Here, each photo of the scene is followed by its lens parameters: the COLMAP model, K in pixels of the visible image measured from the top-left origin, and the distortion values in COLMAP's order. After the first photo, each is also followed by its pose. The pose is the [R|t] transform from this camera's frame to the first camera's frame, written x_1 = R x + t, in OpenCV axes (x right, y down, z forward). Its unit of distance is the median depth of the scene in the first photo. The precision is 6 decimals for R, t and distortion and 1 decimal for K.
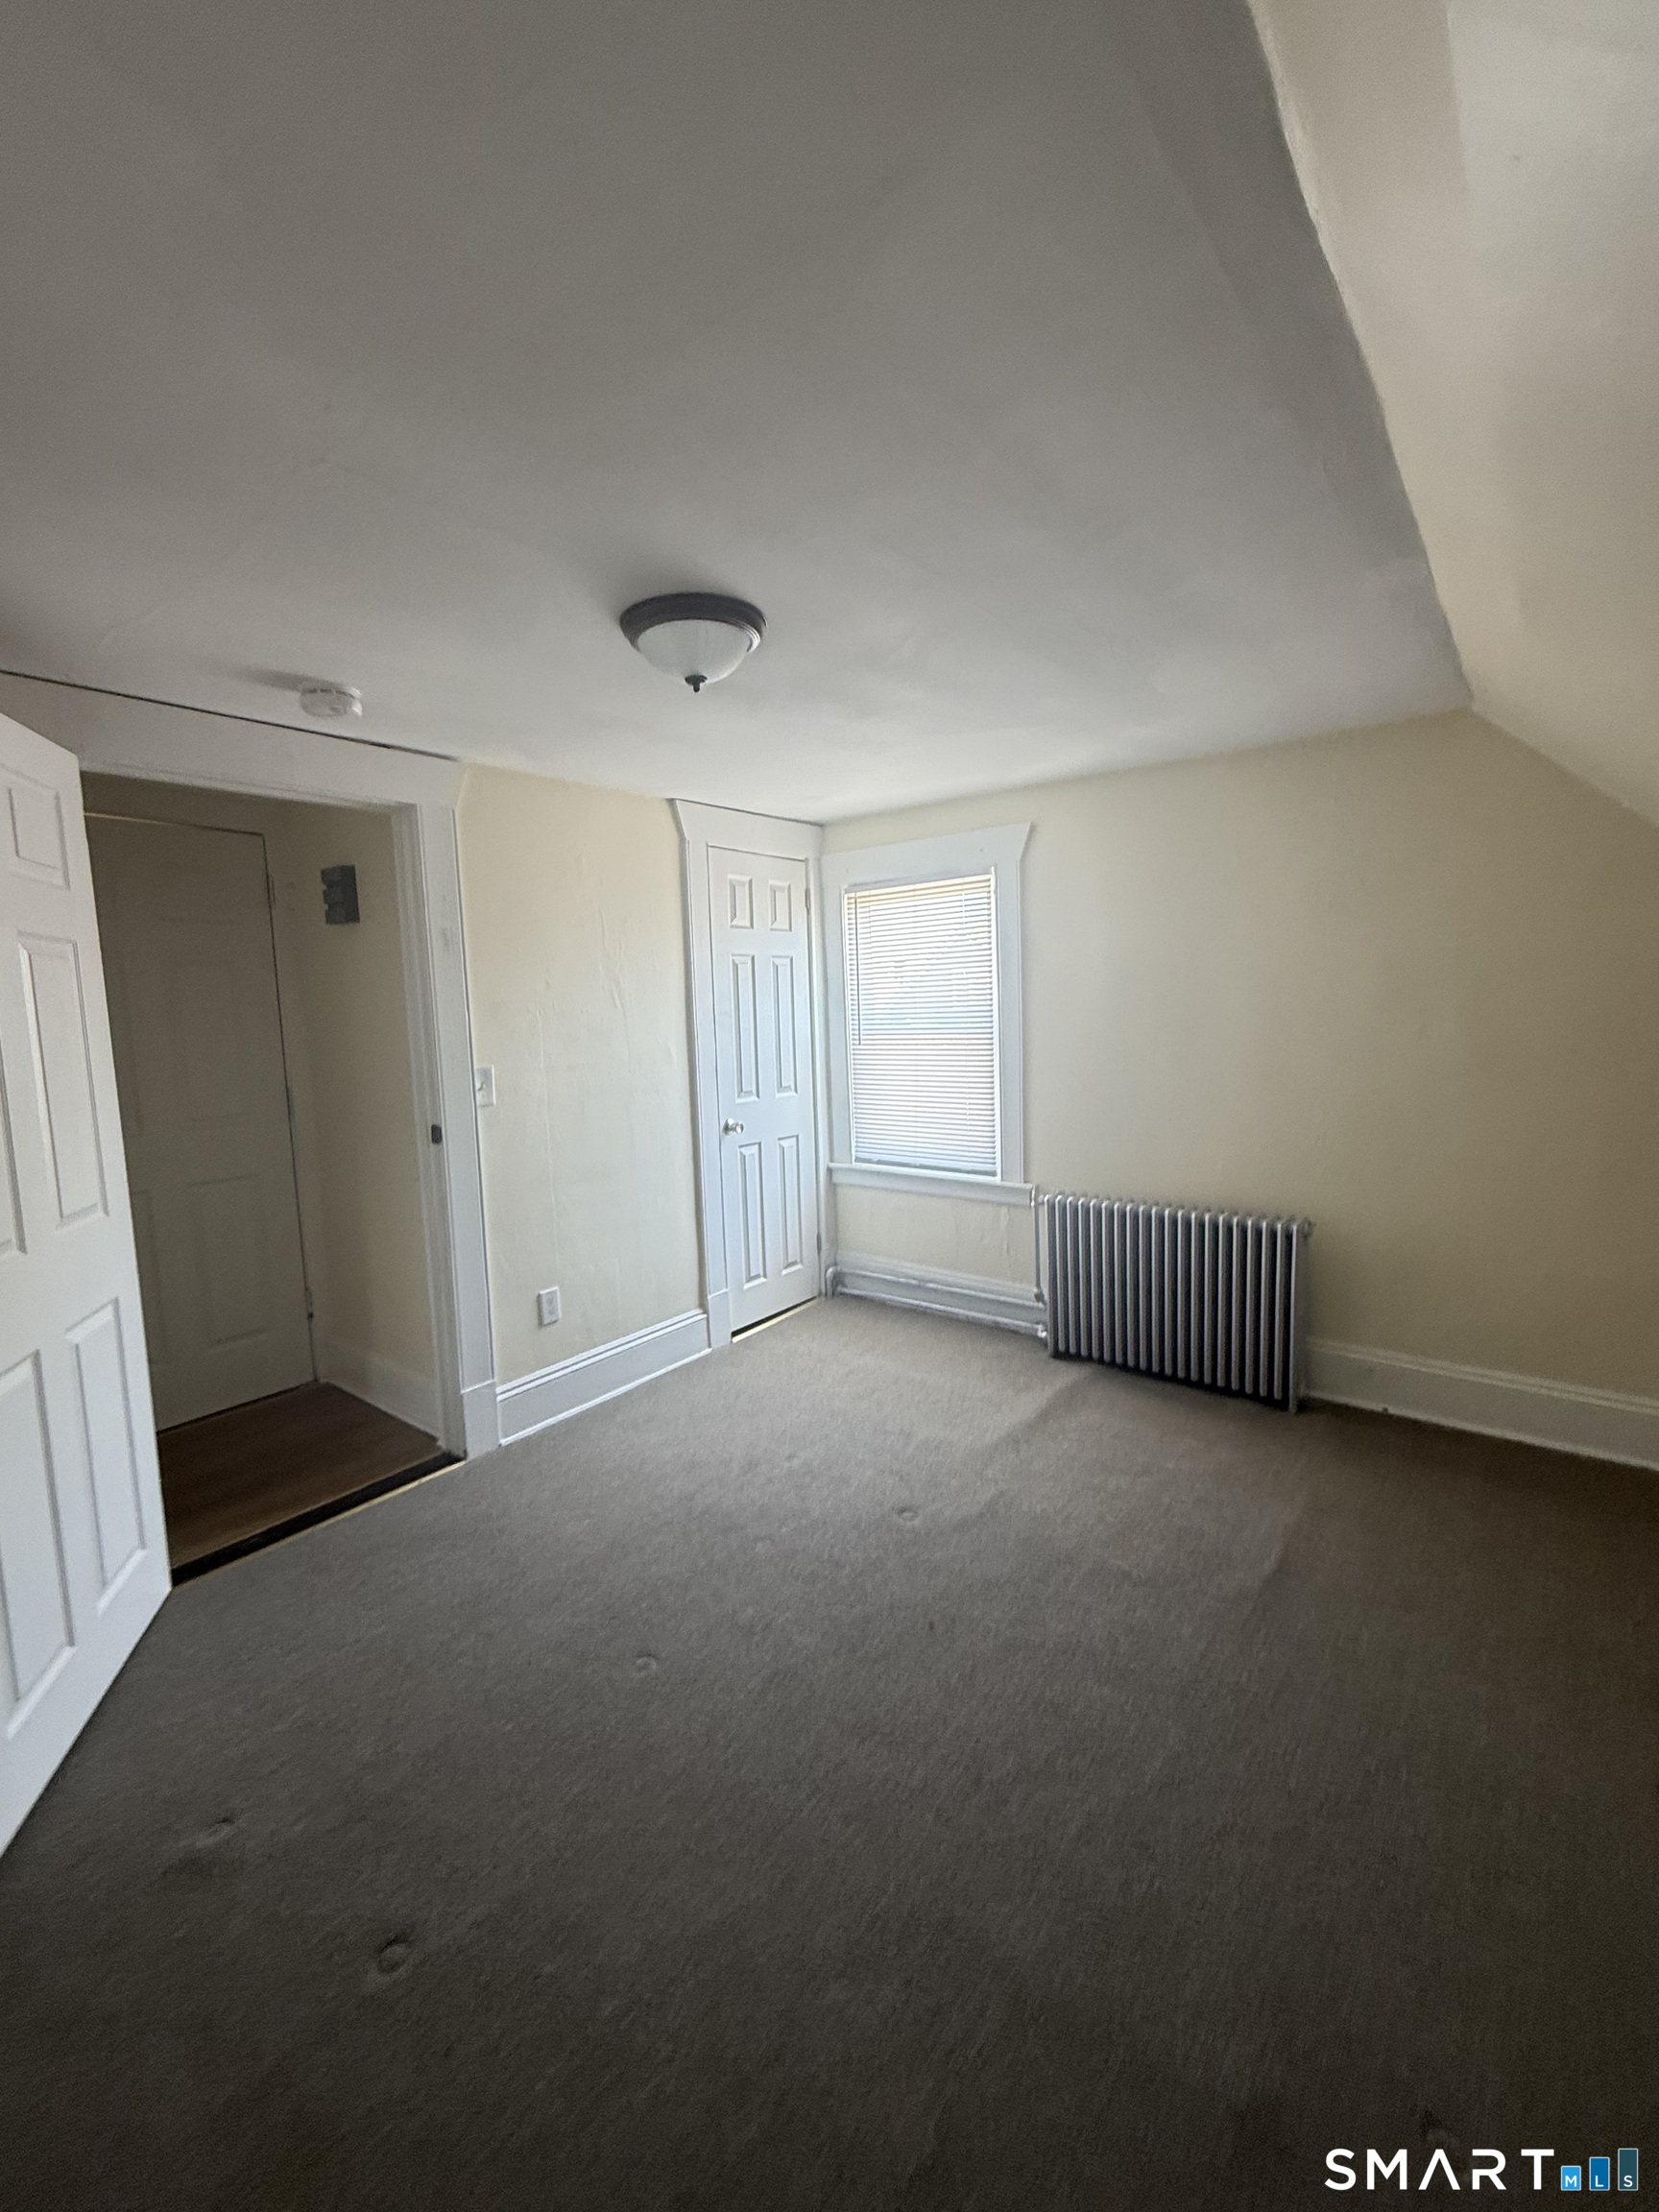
lens RADIAL K [[912.5, 0, 826.2], [0, 912.5, 1109.1], [0, 0, 1]] dist [-0.020486, -0.000055]
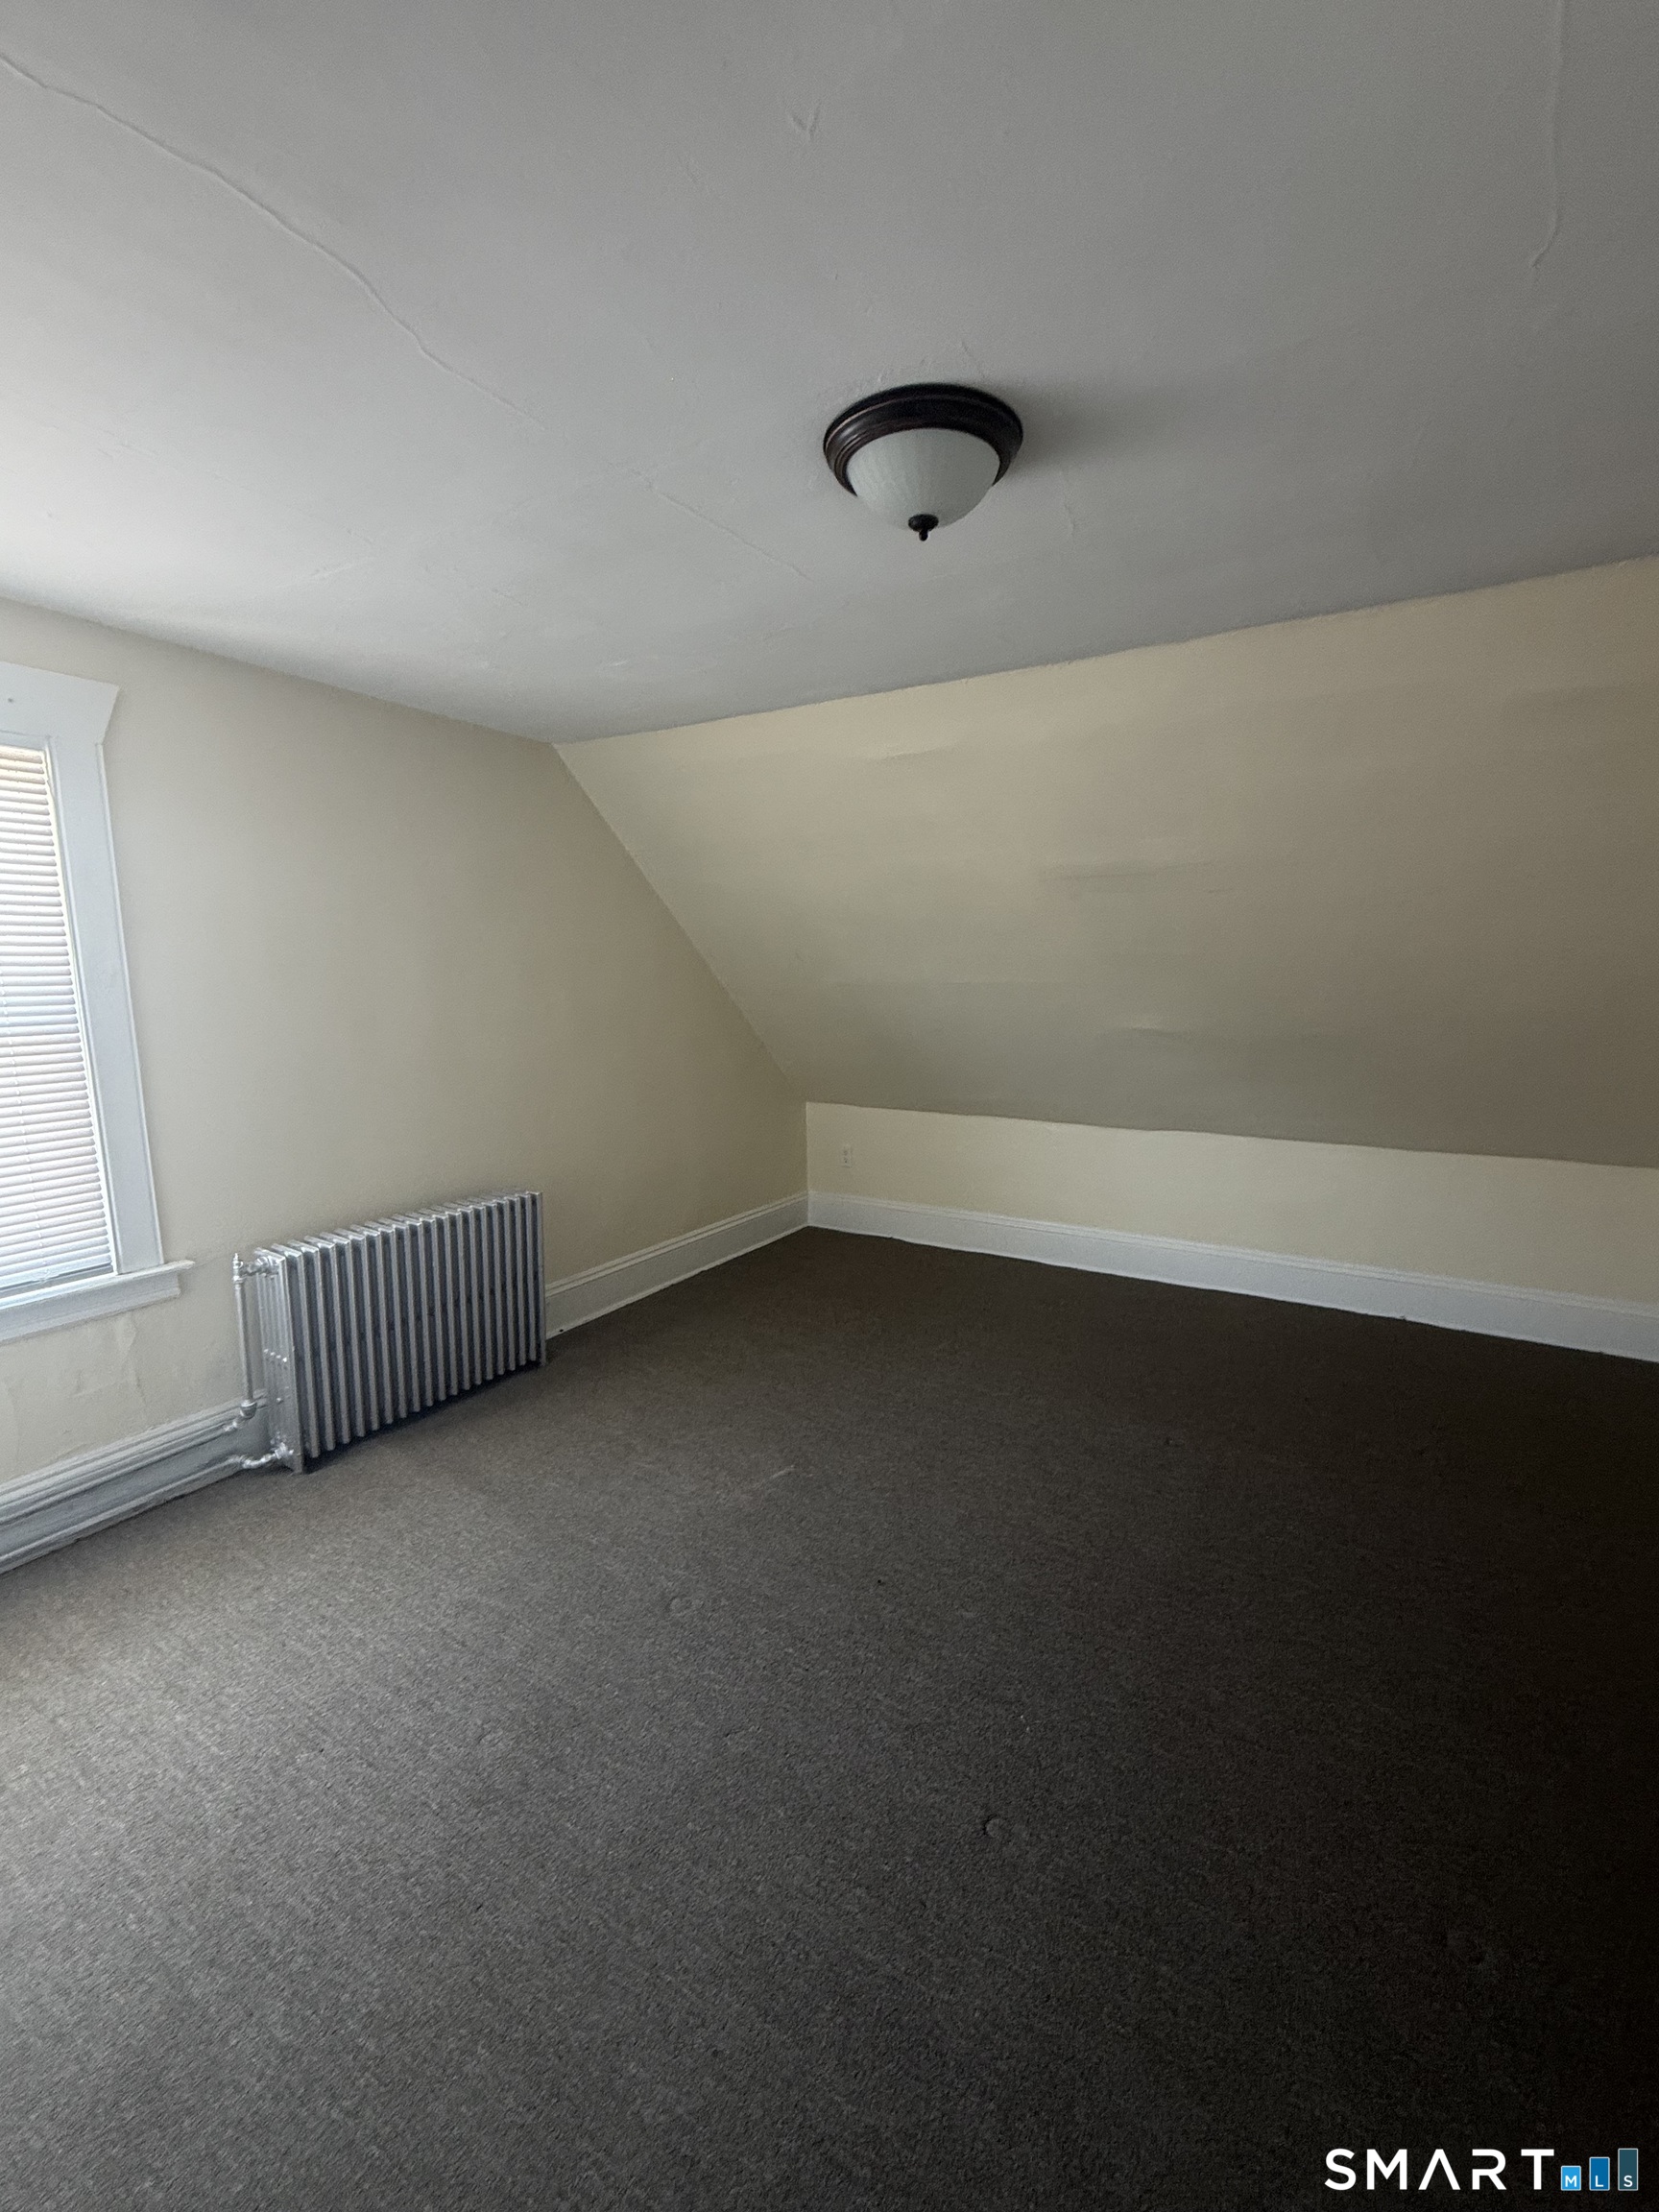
lens RADIAL K [[912.5, 0, 826.2], [0, 912.5, 1109.1], [0, 0, 1]] dist [-0.020486, -0.000055]
pose [[-0.116980, -0.117165, 0.986199, -0.490800], [0.120754, 0.983971, 0.131224, -0.057620], [-0.985766, 0.134438, -0.100957, 0.652465]]
